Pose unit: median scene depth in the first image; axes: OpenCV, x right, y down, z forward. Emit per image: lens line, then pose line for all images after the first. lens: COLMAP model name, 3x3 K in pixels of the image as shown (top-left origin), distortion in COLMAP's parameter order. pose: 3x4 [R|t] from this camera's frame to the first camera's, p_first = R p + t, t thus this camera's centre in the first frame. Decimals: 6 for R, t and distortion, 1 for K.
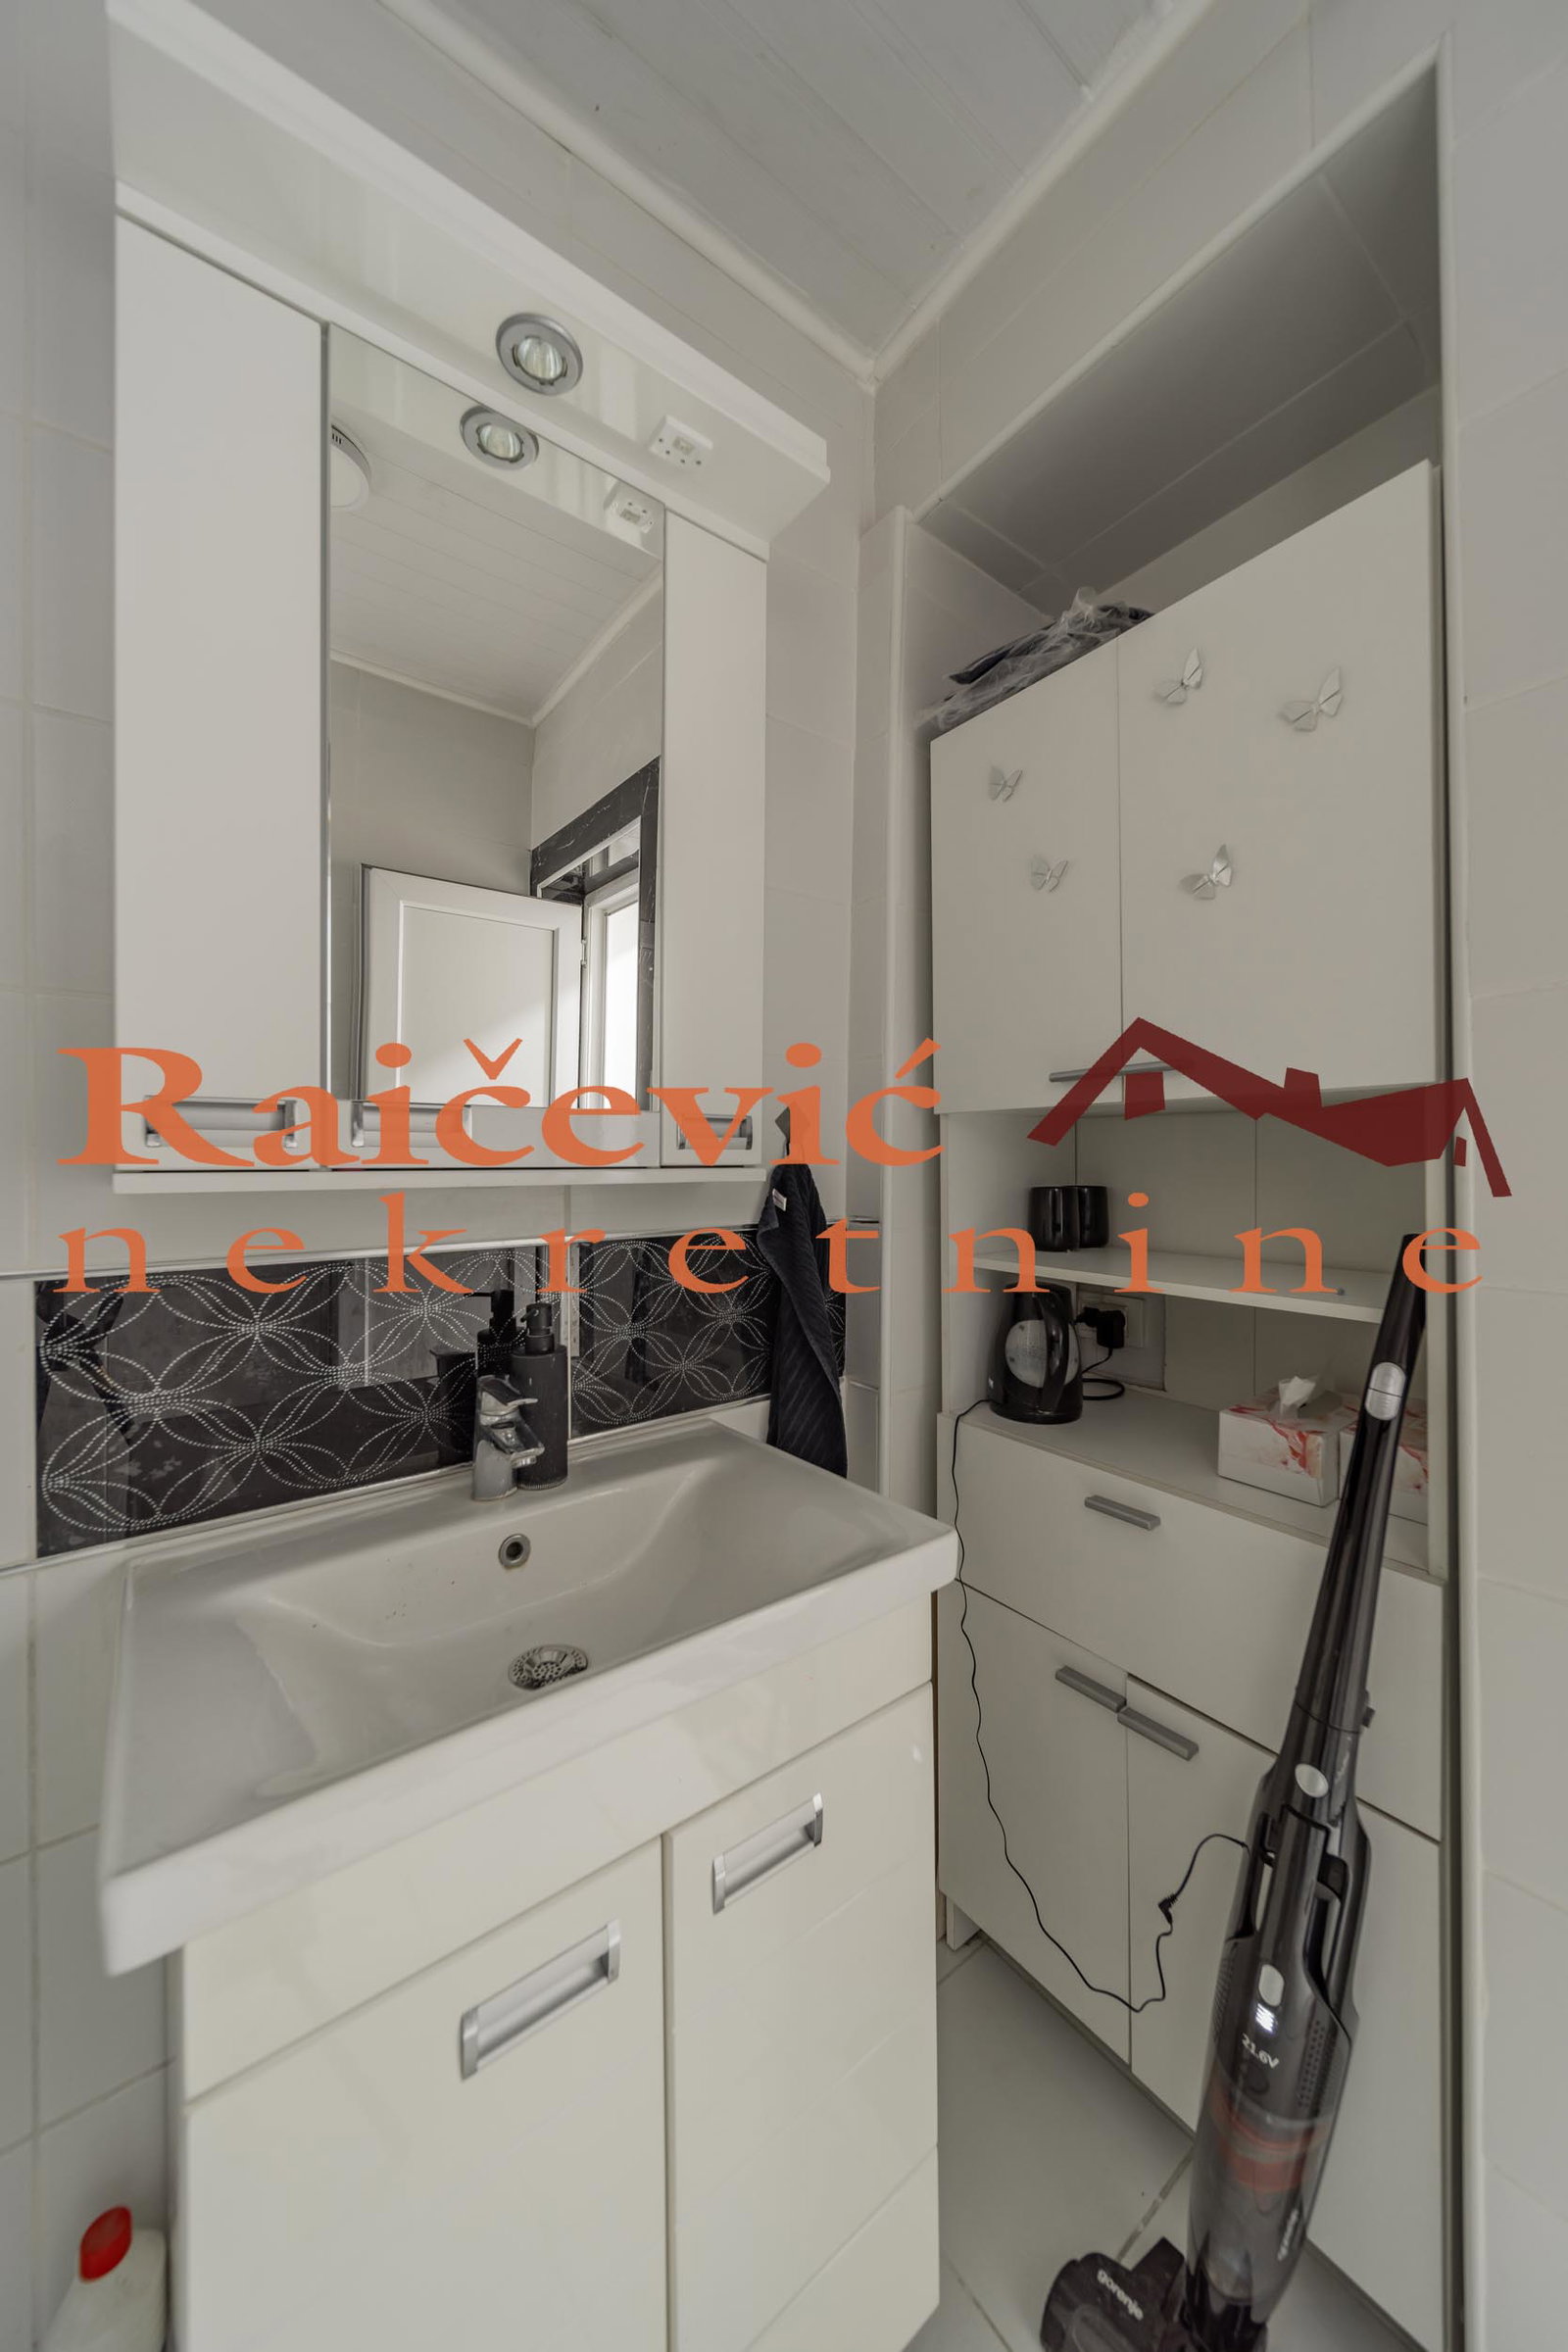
lens RADIAL K [[830.5, 0, 787.1], [0, 830.5, 1160.5], [0, 0, 1]] dist [0.000044, -0.000008]
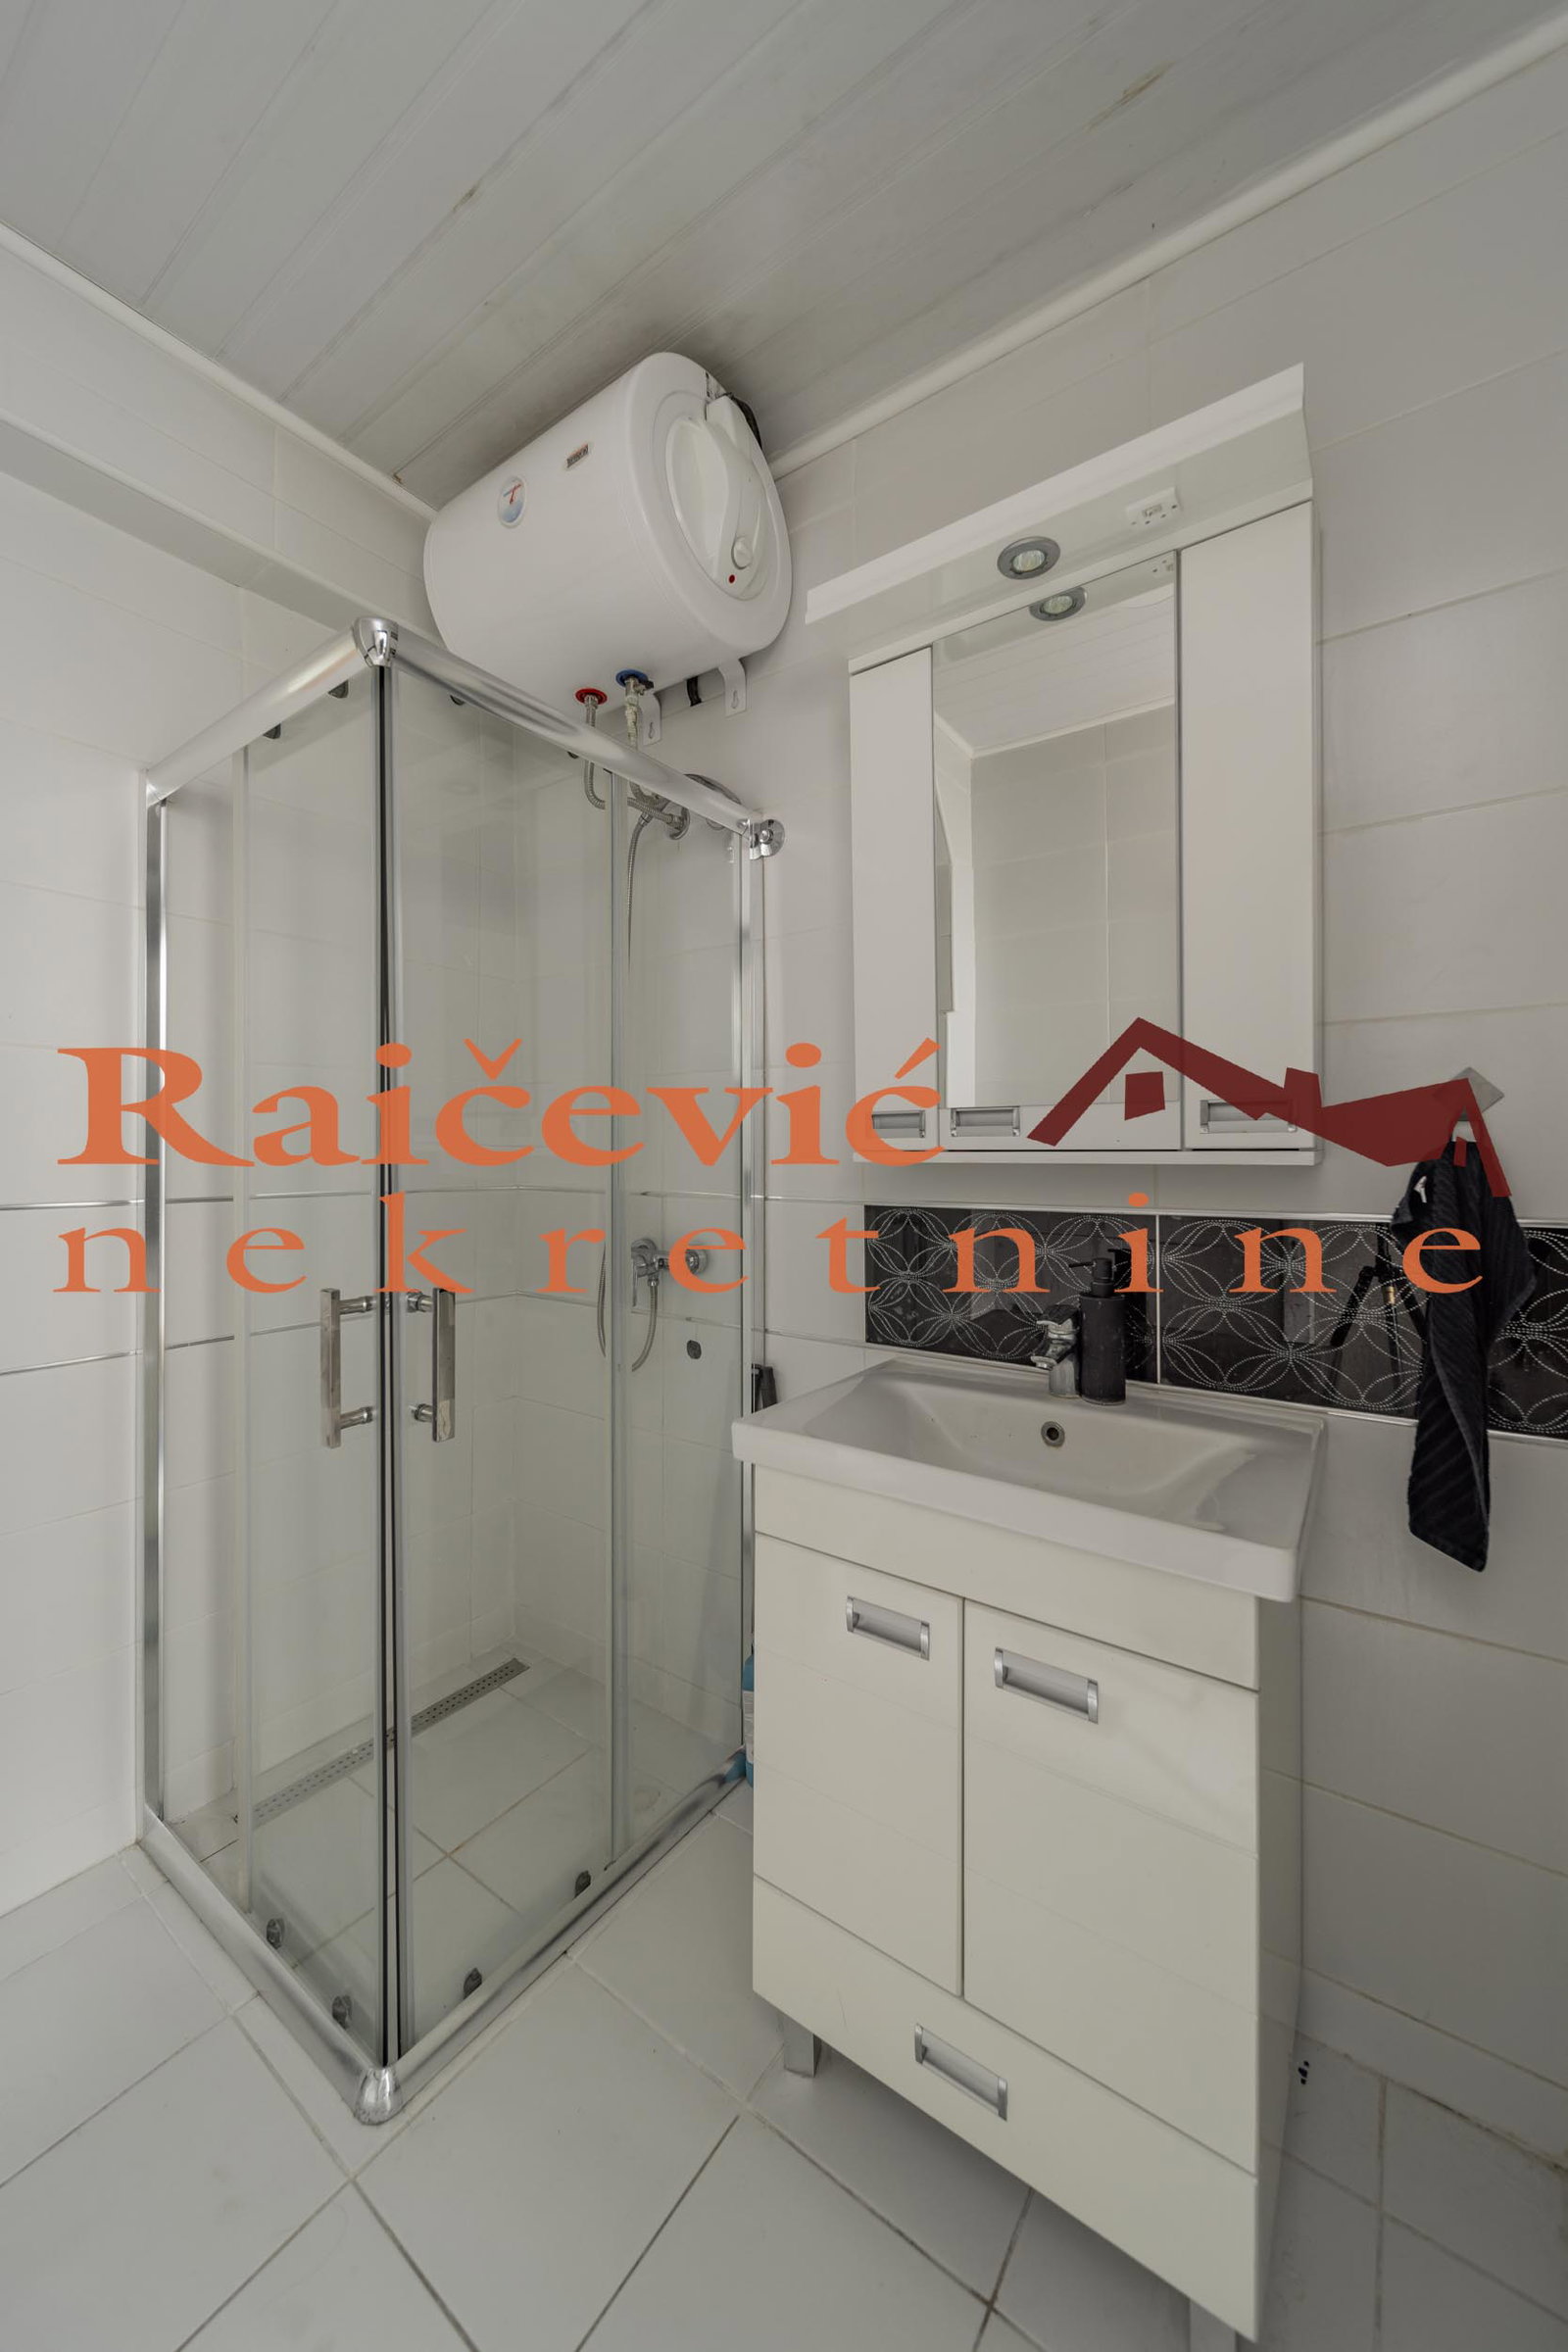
lens RADIAL K [[836.3, 0, 787.1], [0, 836.3, 1149.8], [0, 0, 1]] dist [-0.000127, -0.000166]
pose [[0.299454, 0.005164, -0.954097, 0.882806], [0.002953, 0.999976, 0.006339, -0.000442], [0.954106, -0.004716, 0.299432, 0.195604]]
